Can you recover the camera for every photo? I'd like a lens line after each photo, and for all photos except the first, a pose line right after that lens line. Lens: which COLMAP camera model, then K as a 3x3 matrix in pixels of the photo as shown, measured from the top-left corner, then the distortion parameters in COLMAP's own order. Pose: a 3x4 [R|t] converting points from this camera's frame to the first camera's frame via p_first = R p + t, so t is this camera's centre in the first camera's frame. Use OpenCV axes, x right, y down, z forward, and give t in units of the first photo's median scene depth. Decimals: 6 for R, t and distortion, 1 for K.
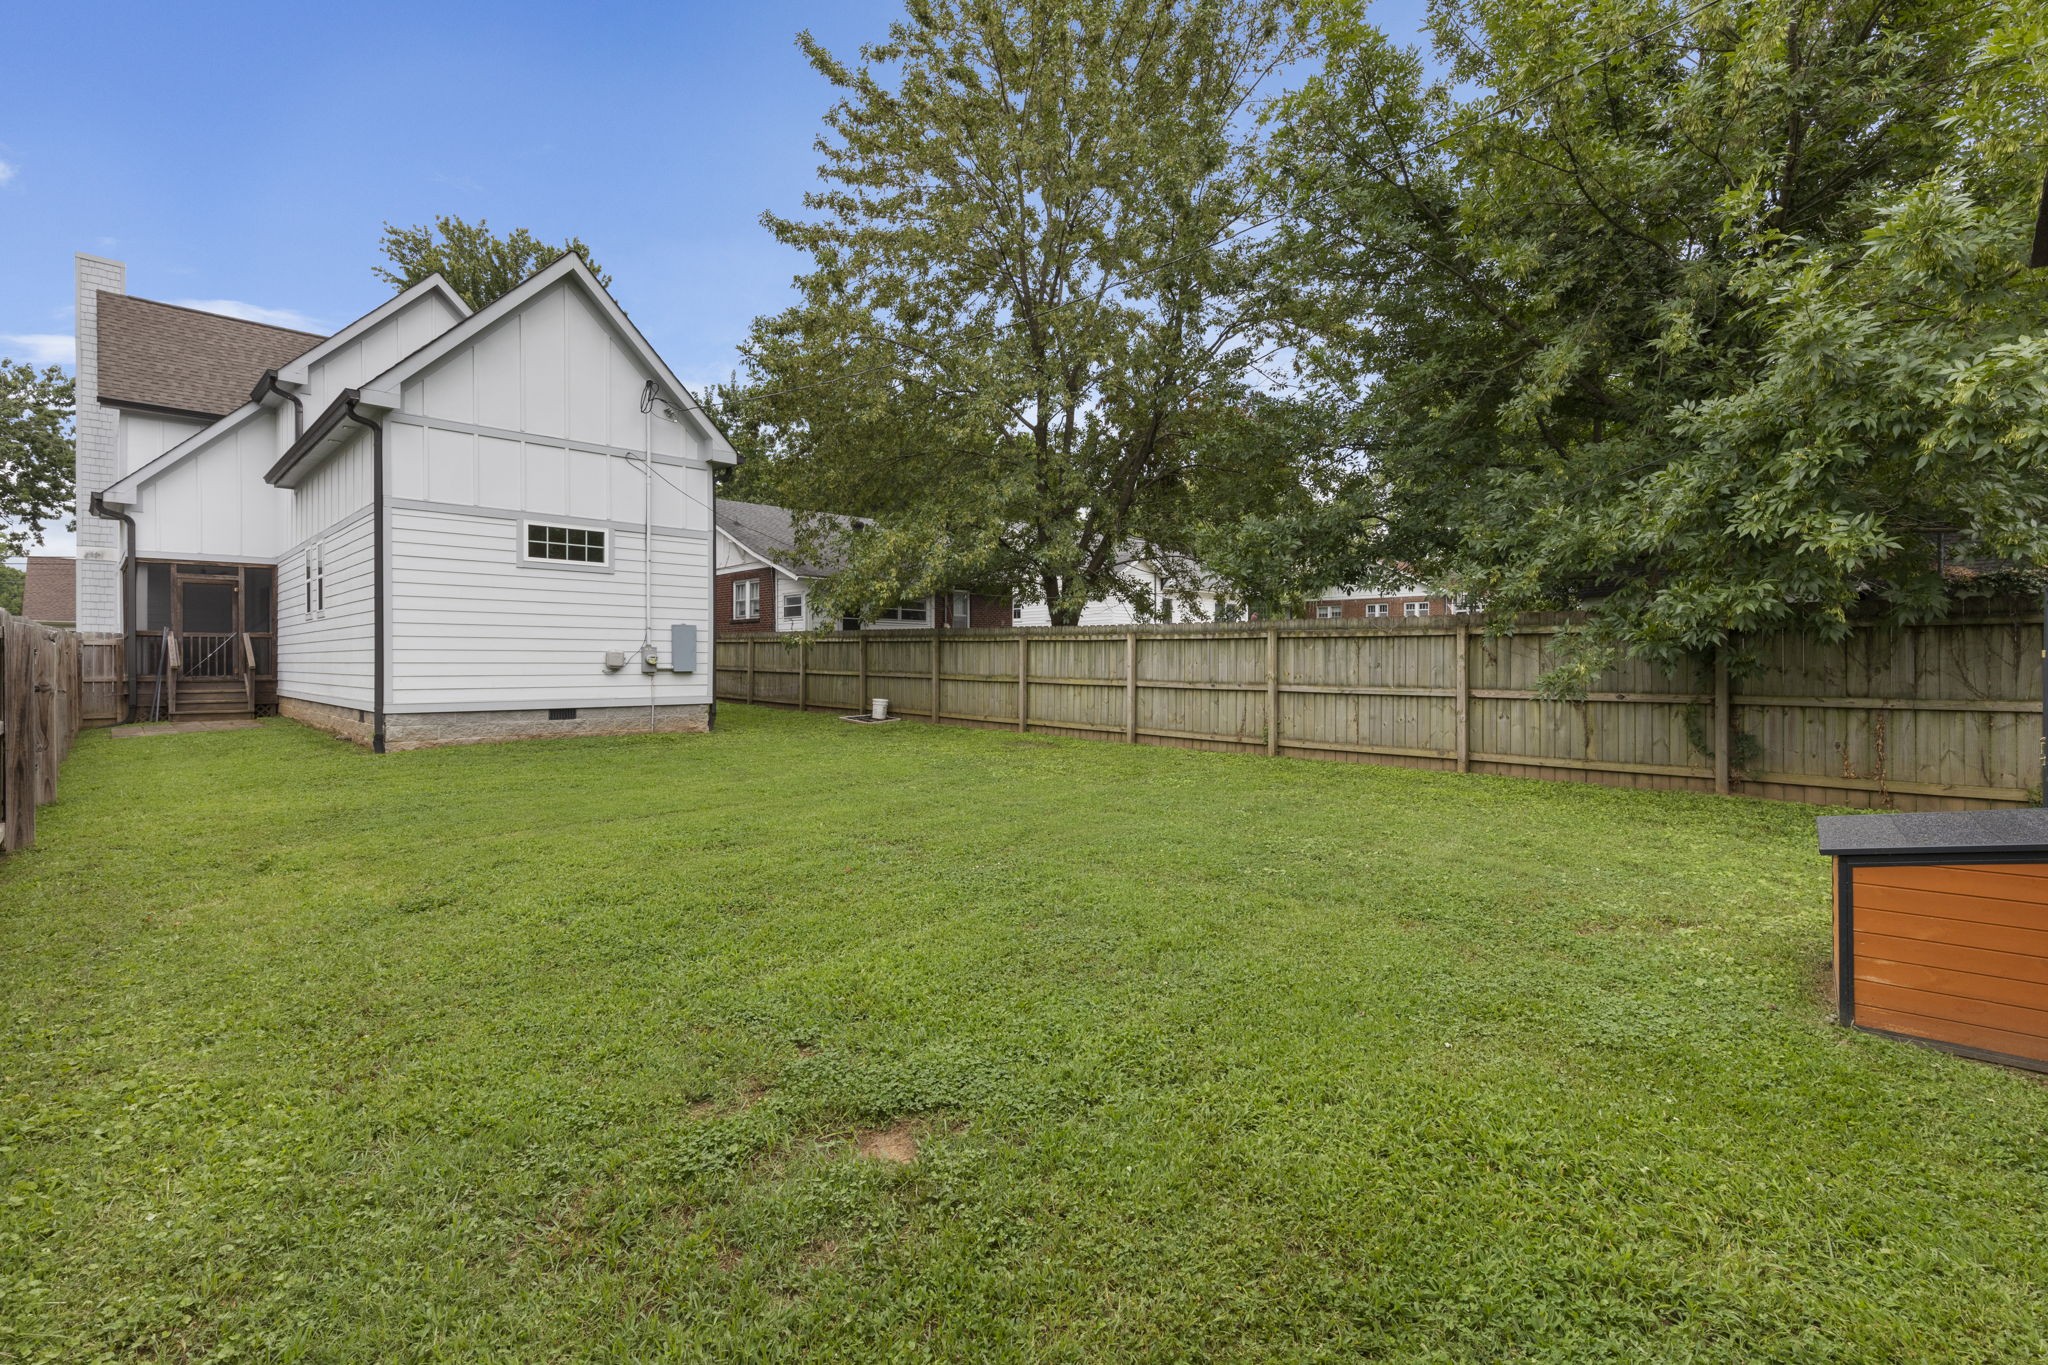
lens RADIAL K [[918.7, 0, 1021.6], [0, 918.7, 674.0], [0, 0, 1]] dist [0.010403, -0.001908]
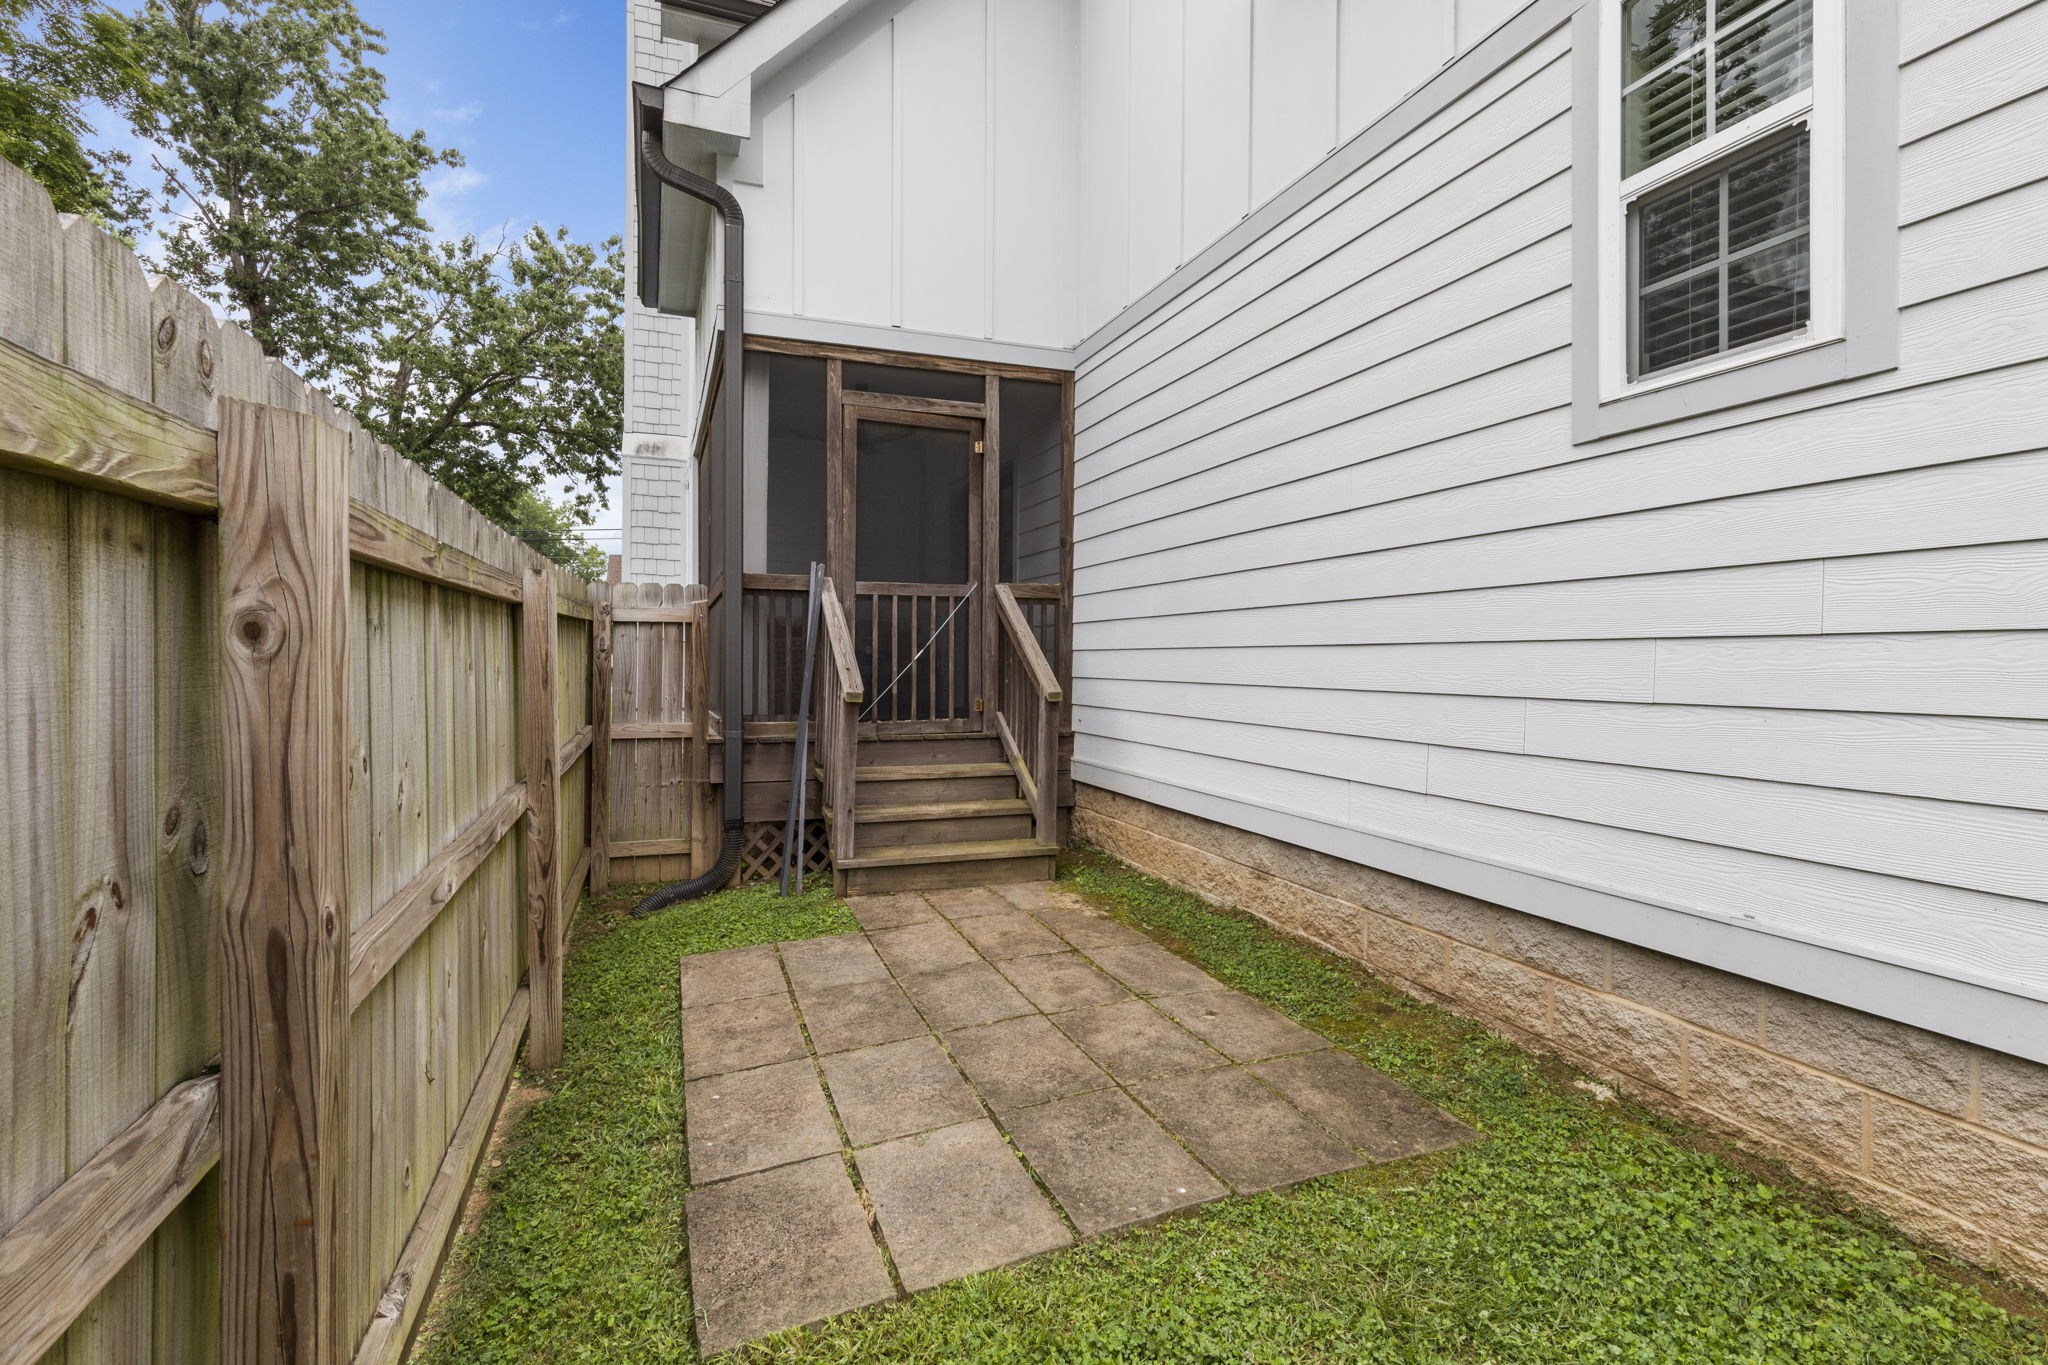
lens RADIAL K [[918.7, 0, 1024.8], [0, 918.7, 673.0], [0, 0, 1]] dist [0.010403, -0.001908]
pose [[0.918023, 0.012775, -0.396321, -0.722779], [-0.009909, 0.999908, 0.009277, -0.017084], [0.396403, -0.004589, 0.918065, 0.730384]]
